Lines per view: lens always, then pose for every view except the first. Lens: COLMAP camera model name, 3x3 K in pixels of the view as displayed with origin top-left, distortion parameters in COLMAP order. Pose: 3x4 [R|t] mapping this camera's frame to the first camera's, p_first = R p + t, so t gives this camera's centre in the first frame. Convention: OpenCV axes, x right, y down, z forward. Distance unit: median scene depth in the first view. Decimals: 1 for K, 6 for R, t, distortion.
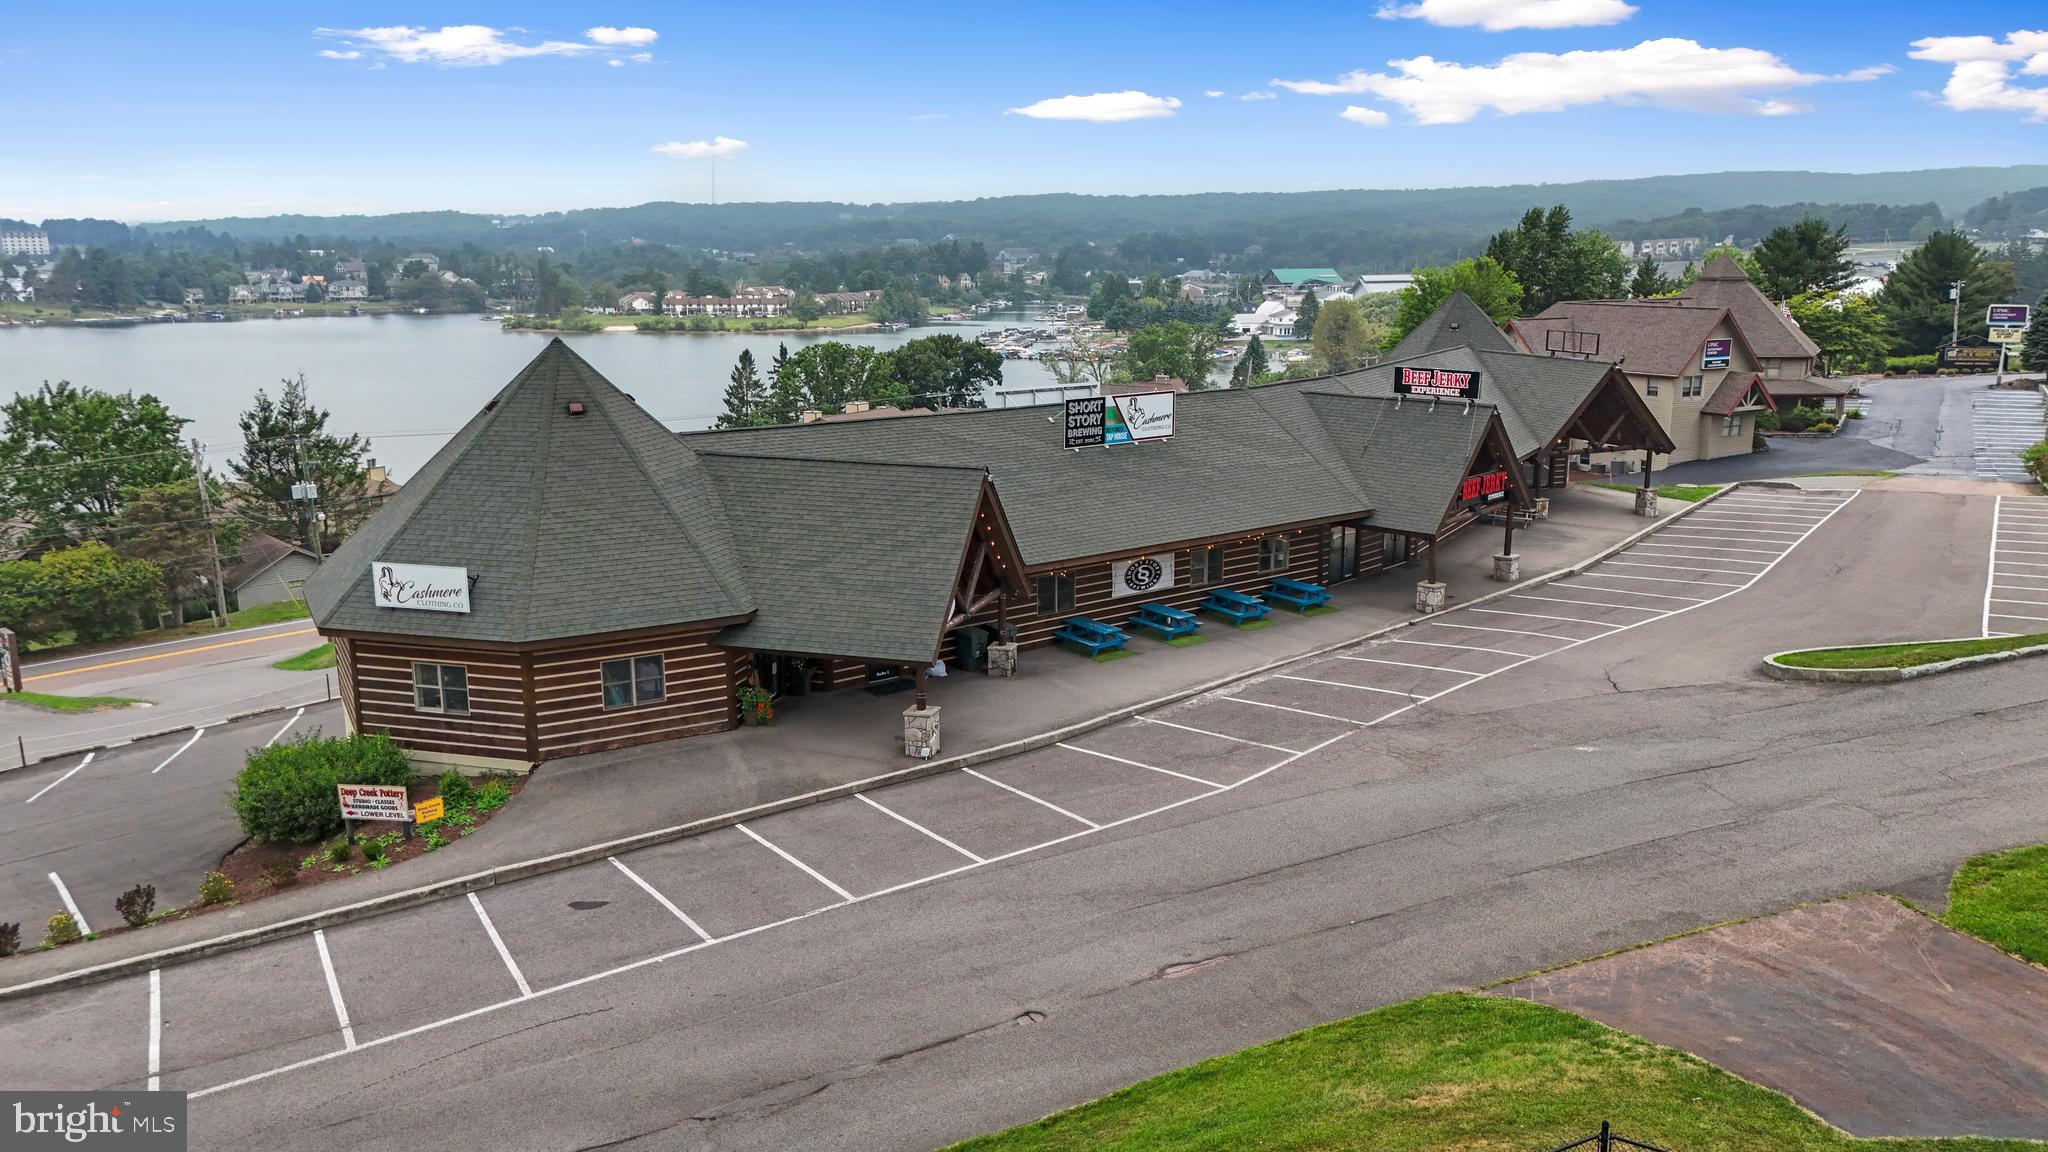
lens RADIAL K [[1508.7, 0, 1027.2], [0, 1508.7, 427.6], [0, 0, 1]] dist [0.099598, -0.127207]
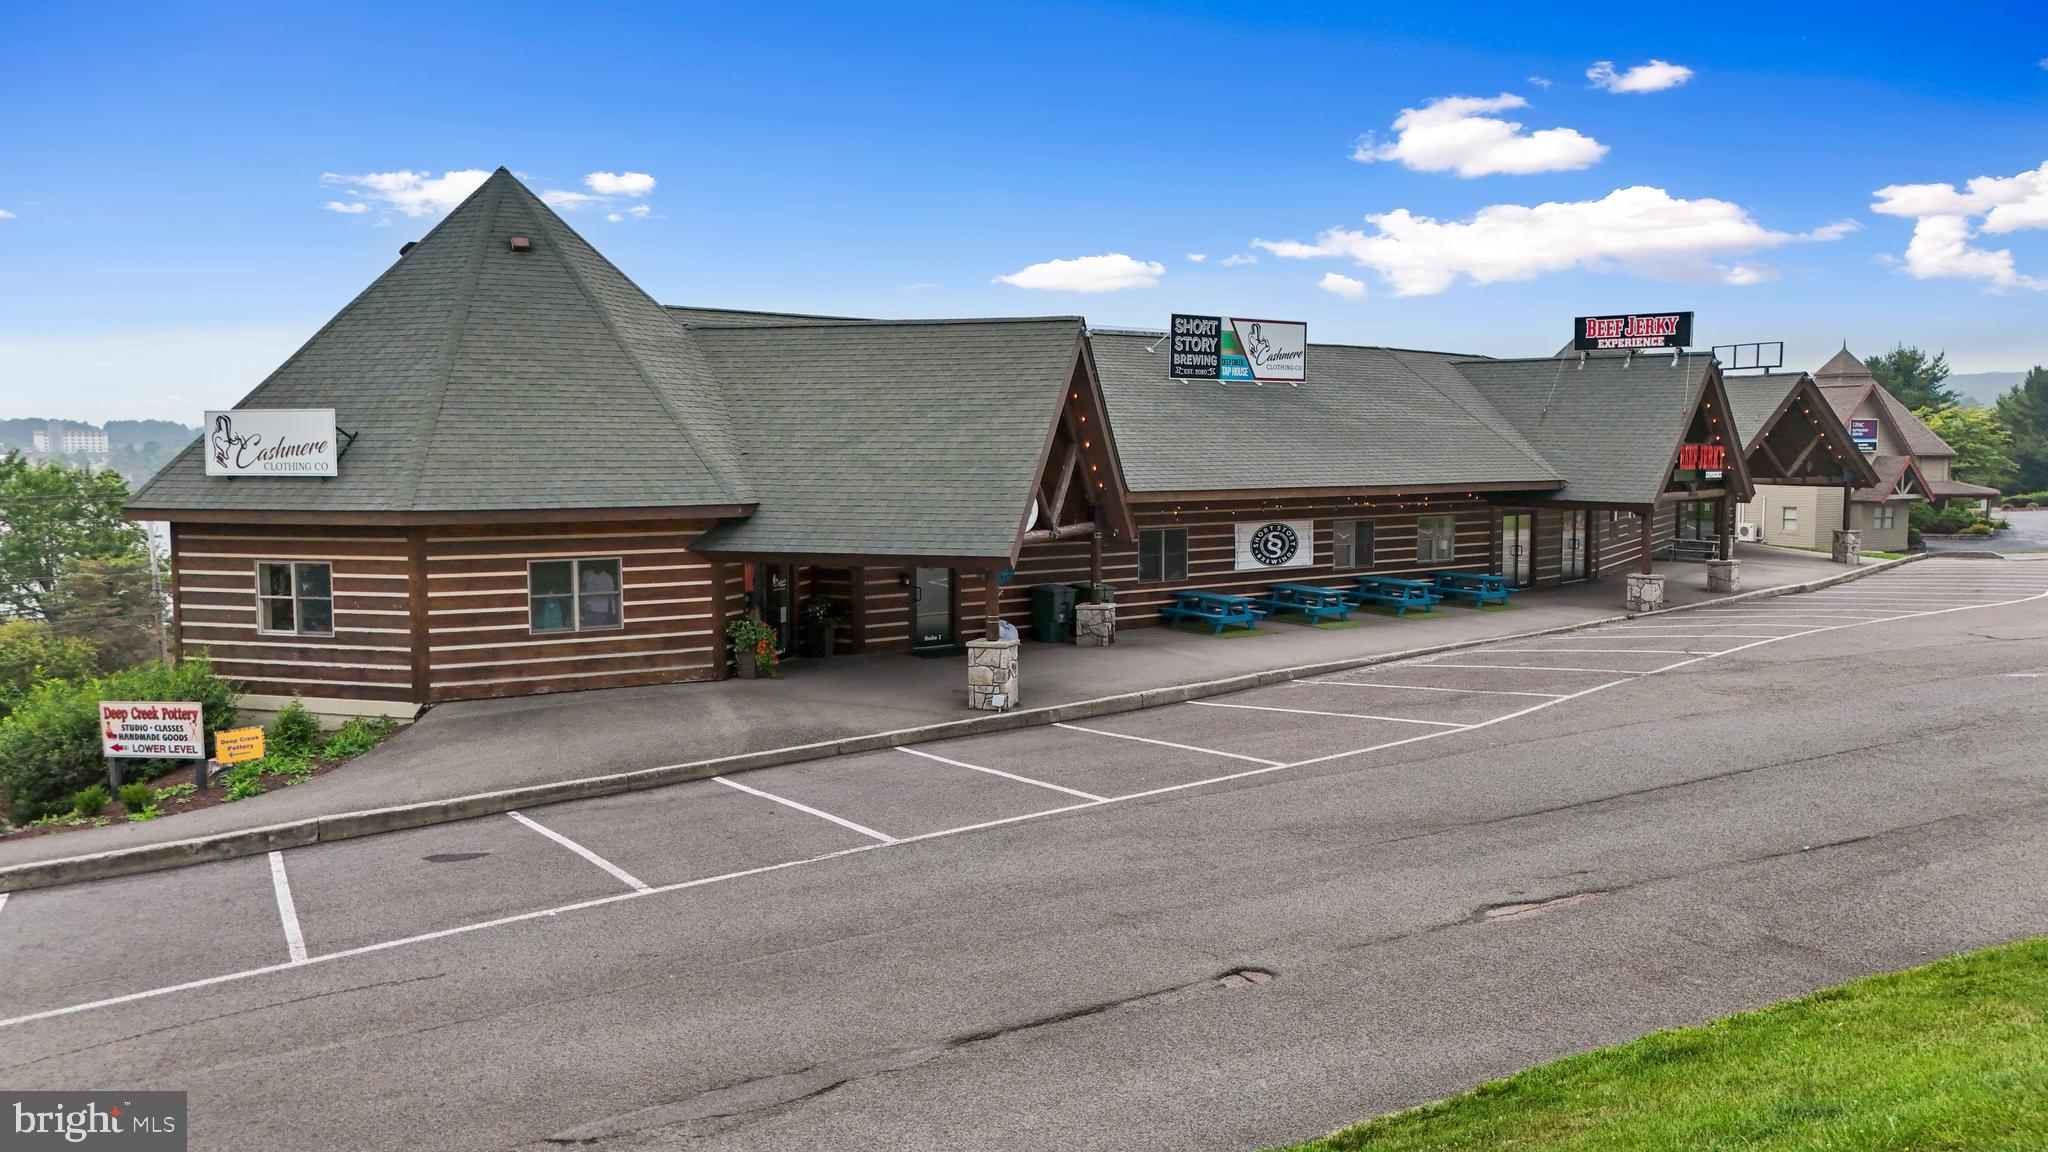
lens RADIAL K [[1400.6, 0, 1023.3], [0, 1400.6, 507.7], [0, 0, 1]] dist [0.073265, -0.059506]
pose [[0.999842, 0.002698, -0.017573, -0.045208], [-0.004885, 0.992070, -0.125589, 0.206724], [0.017095, 0.125655, 0.991927, 0.364954]]
